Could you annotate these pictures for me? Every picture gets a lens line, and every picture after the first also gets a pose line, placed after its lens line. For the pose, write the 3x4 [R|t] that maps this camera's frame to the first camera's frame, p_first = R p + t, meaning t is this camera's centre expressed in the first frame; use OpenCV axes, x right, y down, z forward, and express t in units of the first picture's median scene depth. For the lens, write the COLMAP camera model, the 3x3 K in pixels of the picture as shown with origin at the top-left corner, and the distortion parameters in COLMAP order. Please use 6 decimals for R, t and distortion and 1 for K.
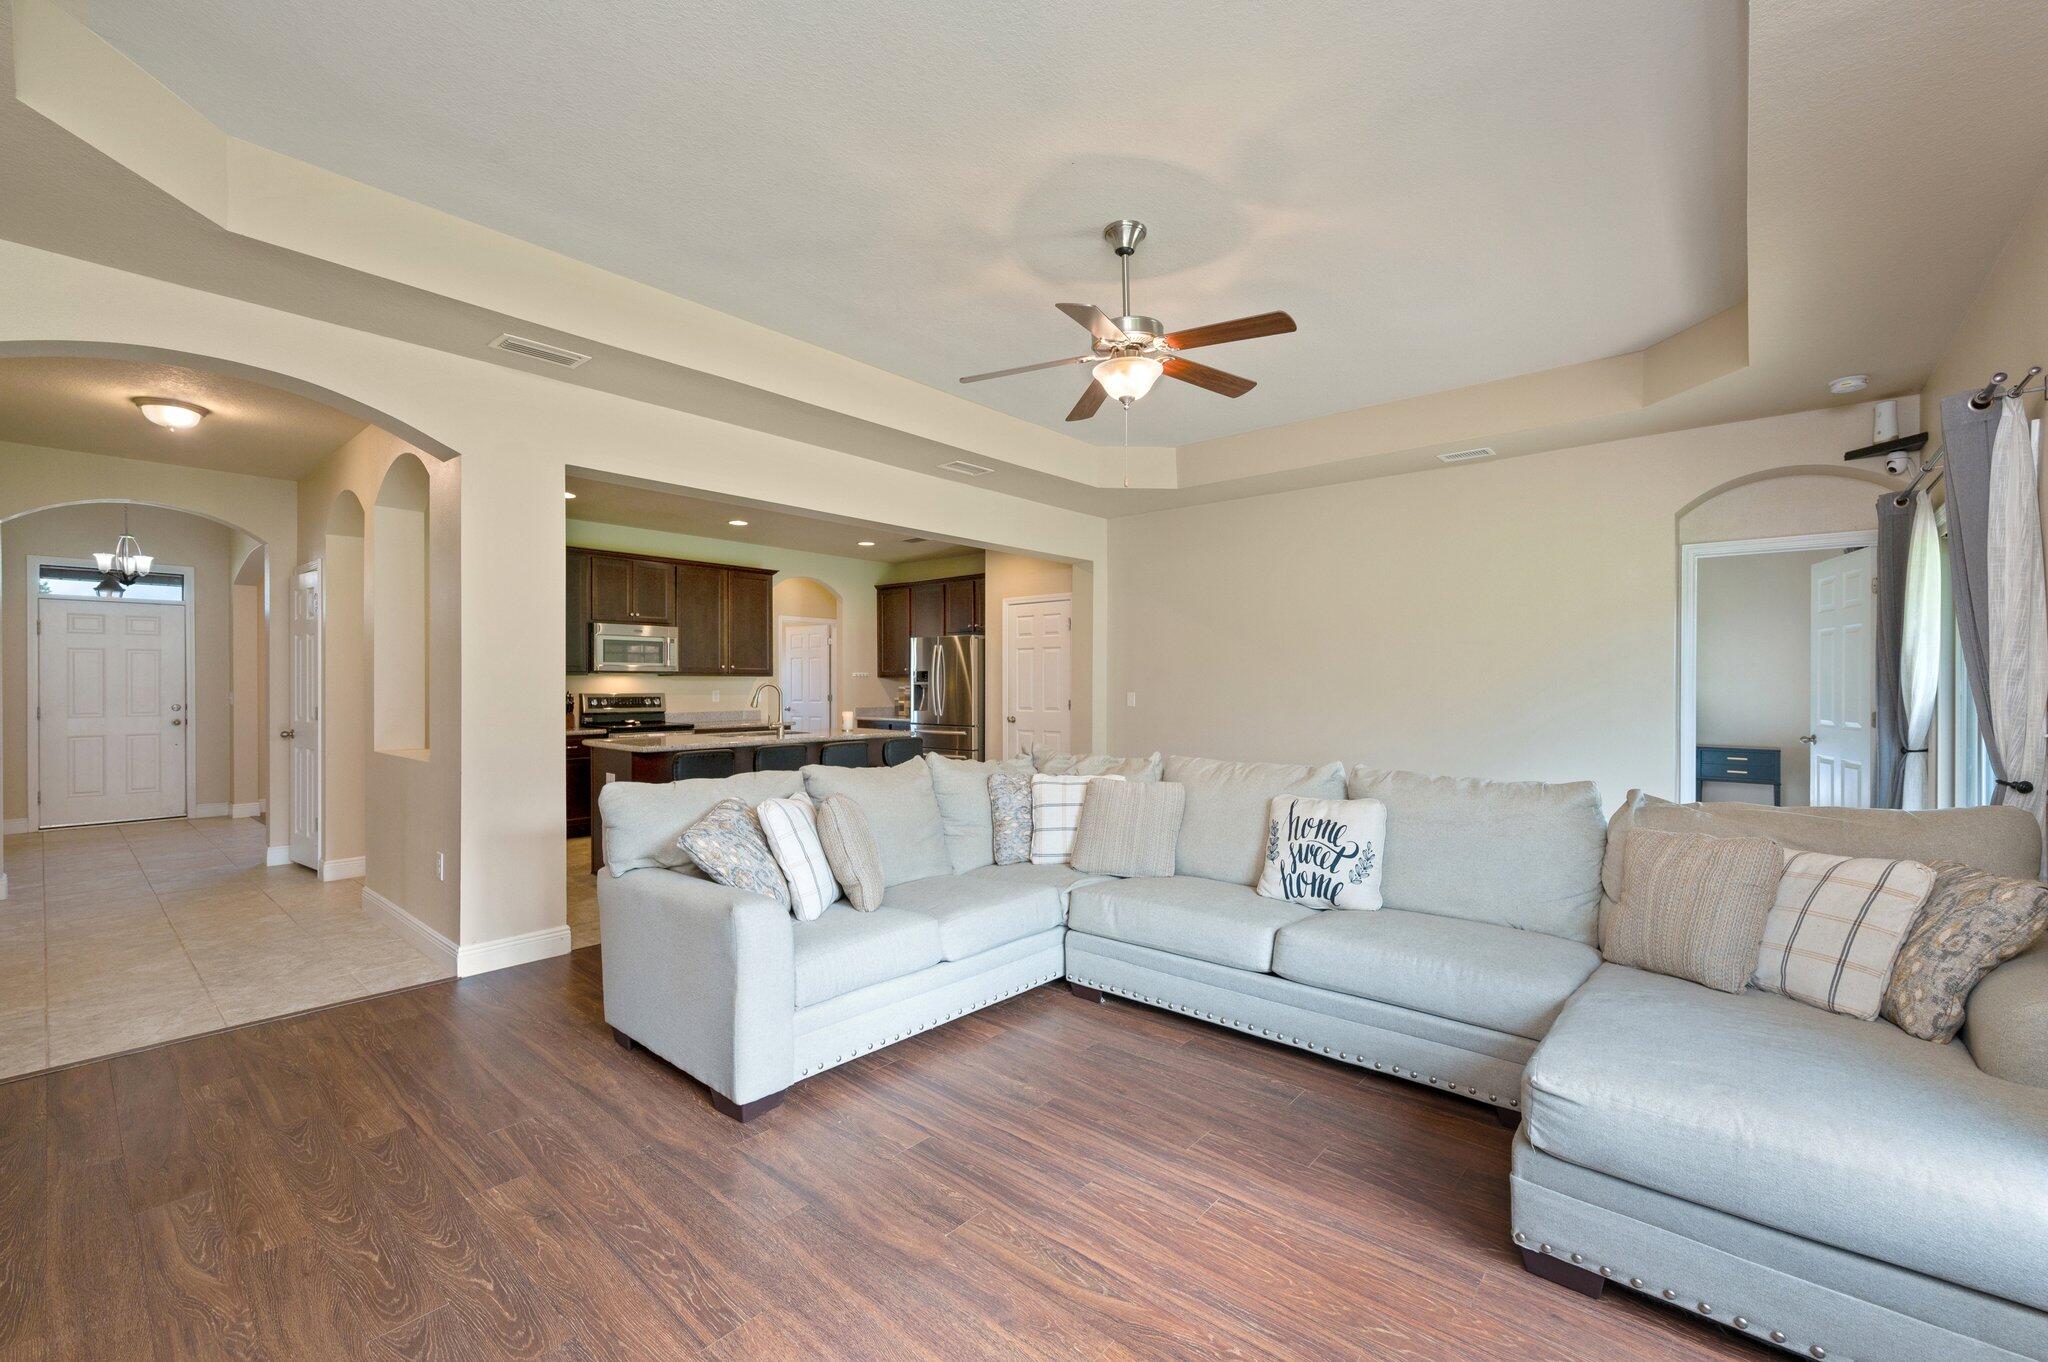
lens RADIAL K [[840.7, 0, 1033.8], [0, 840.7, 685.3], [0, 0, 1]] dist [-0.000441, -0.000097]
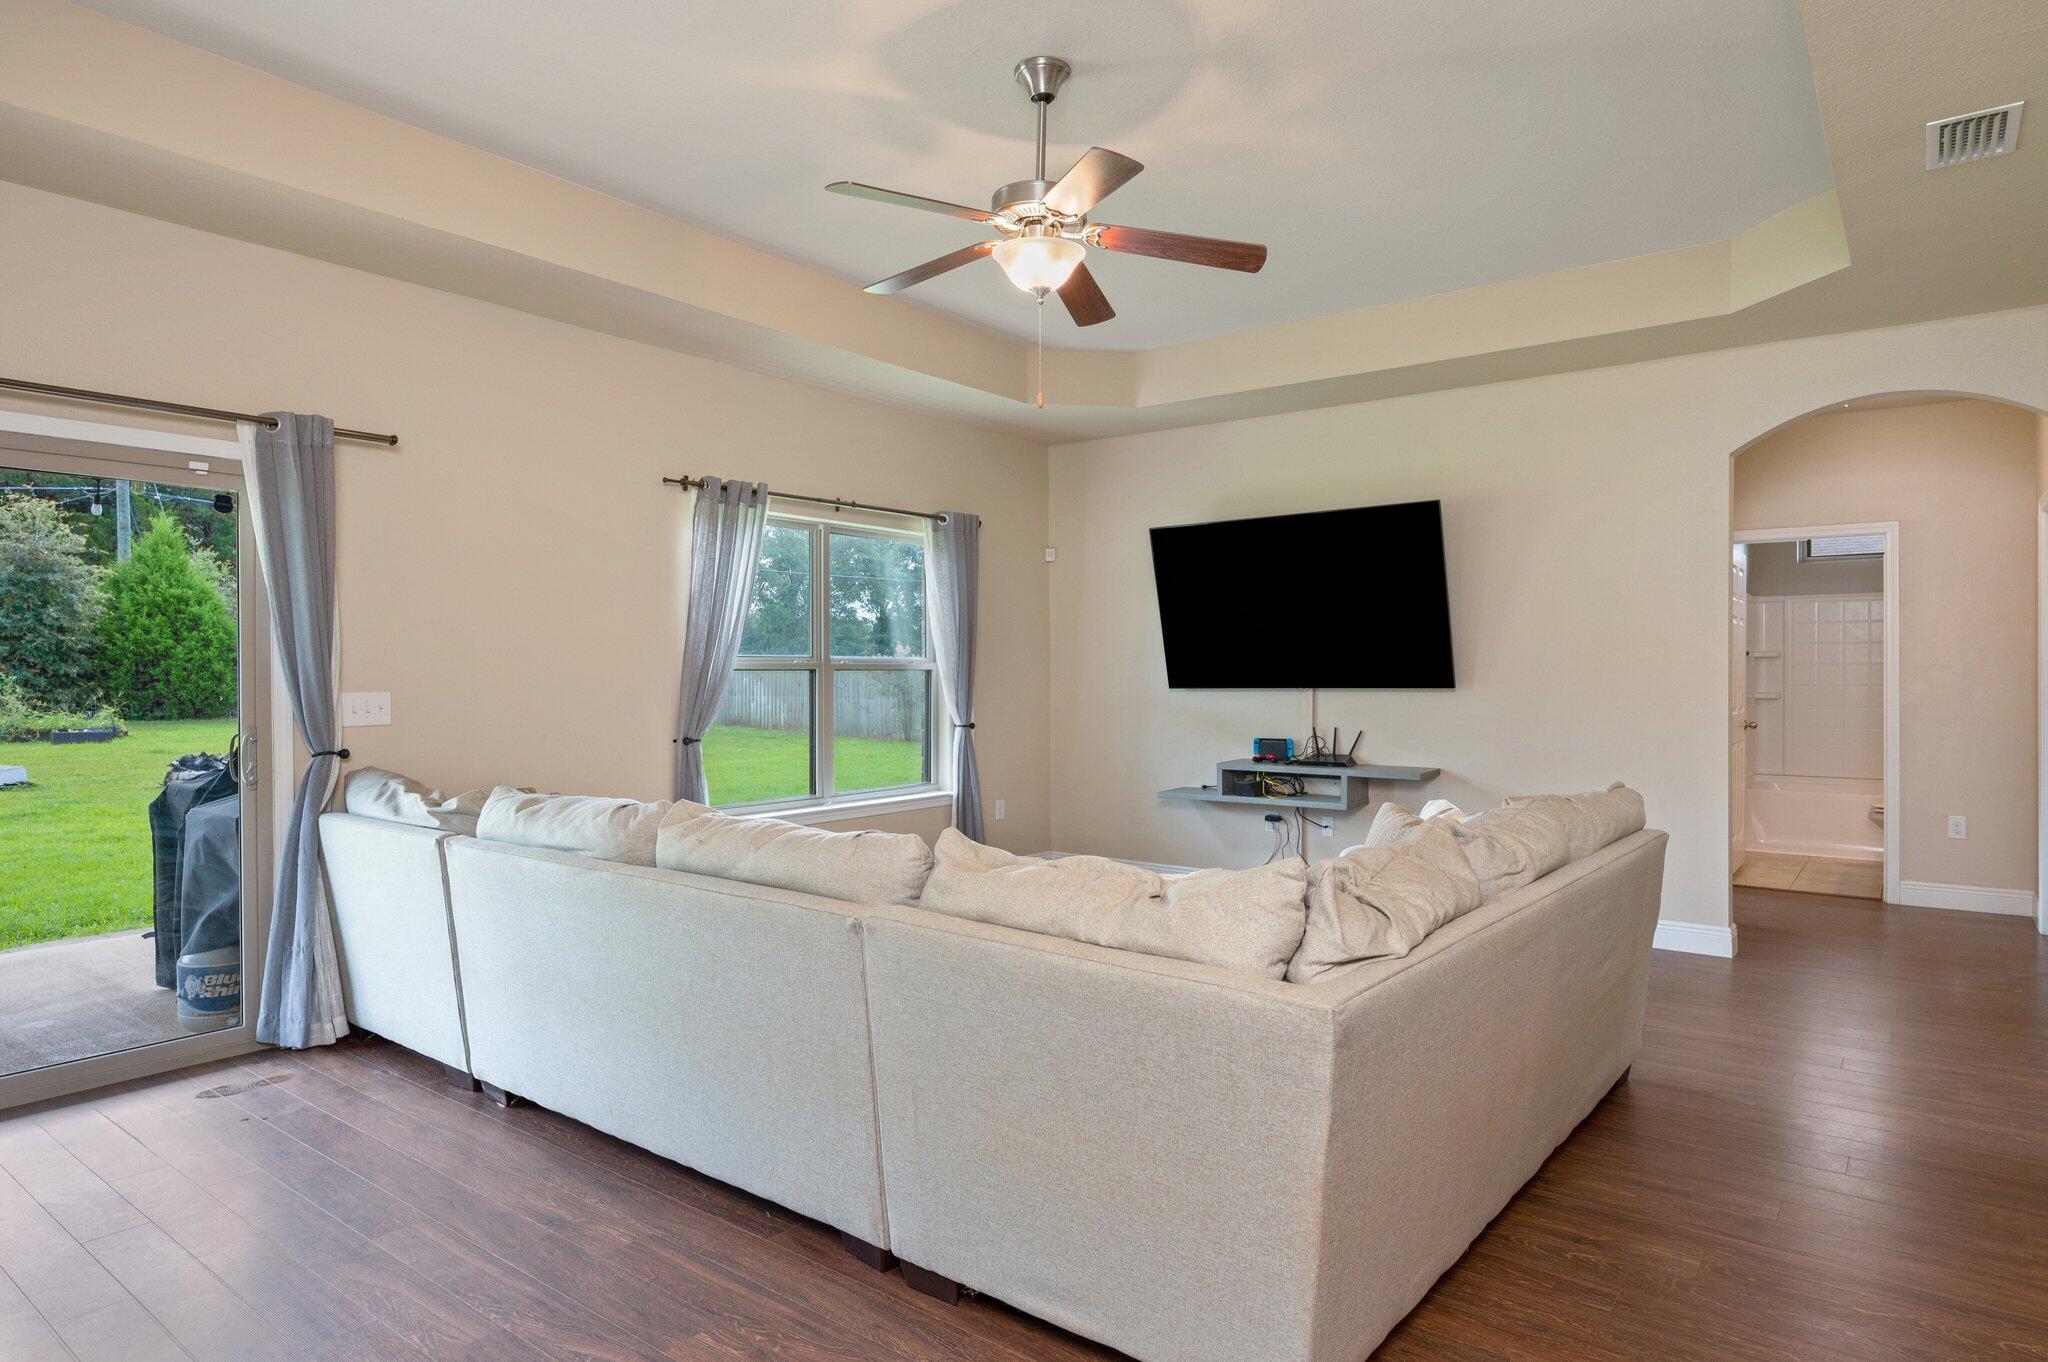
lens RADIAL K [[1193.9, 0, 1028.4], [0, 1193.9, 670.7], [0, 0, 1]] dist [-0.013502, -0.001915]
pose [[-0.998747, 0.000236, -0.050037, 0.234048], [0.000160, 0.999999, 0.001525, -0.006808], [0.050037, 0.001515, -0.998746, 2.765086]]
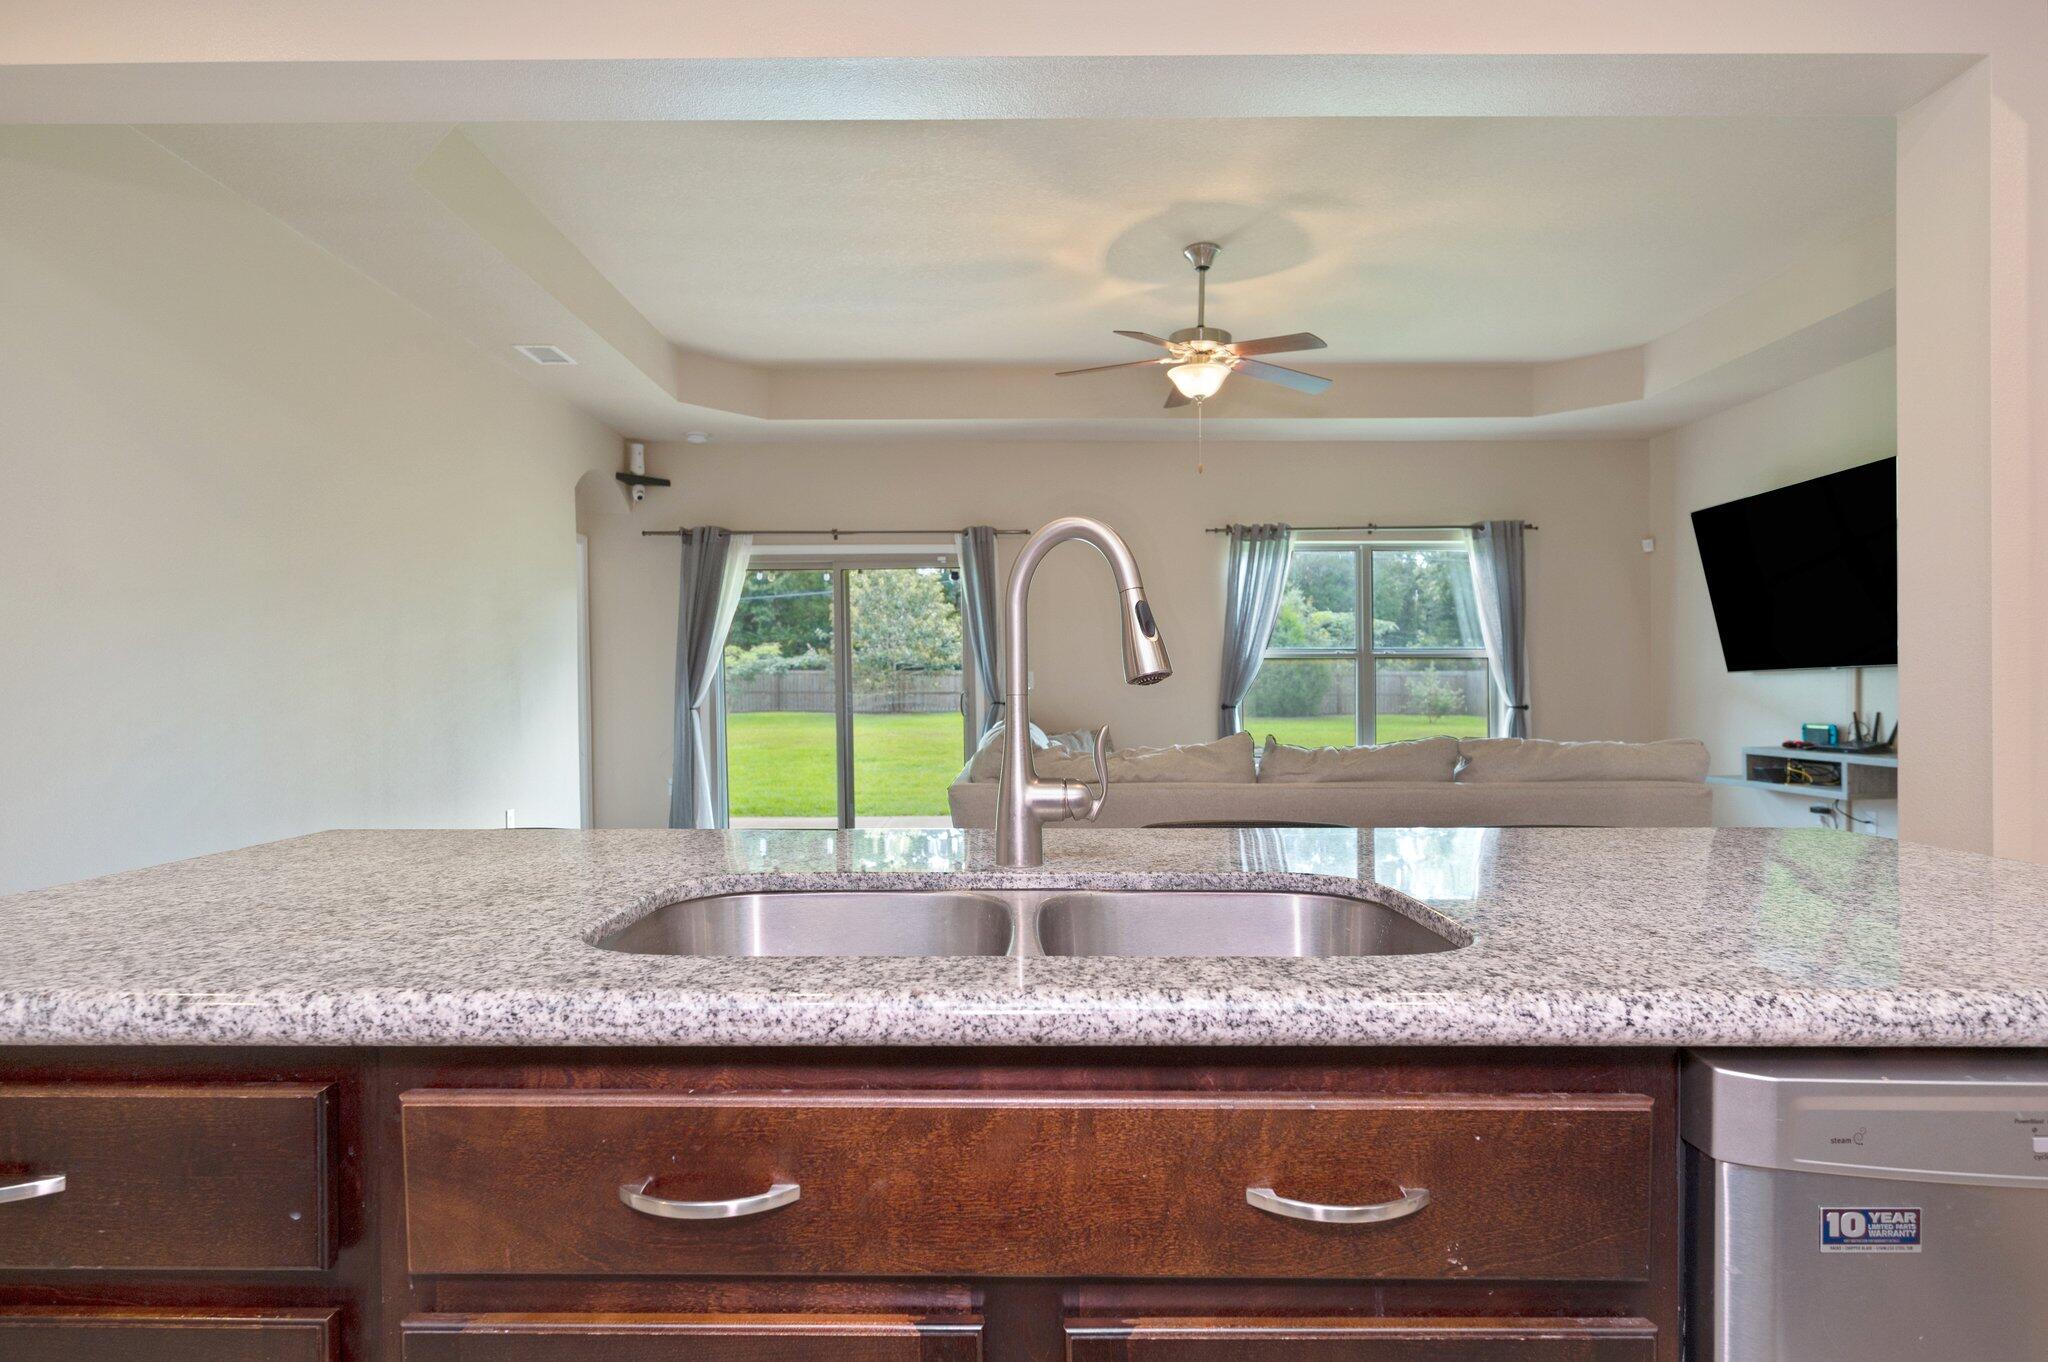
lens RADIAL K [[1128.4, 0, 991.8], [0, 1128.4, 696.3], [0, 0, 1]] dist [-0.002692, -0.002252]
pose [[-0.637151, -0.004869, 0.770723, -1.199621], [0.003589, 0.999950, 0.009284, 0.066588], [-0.770730, 0.008681, -0.637102, 2.949711]]
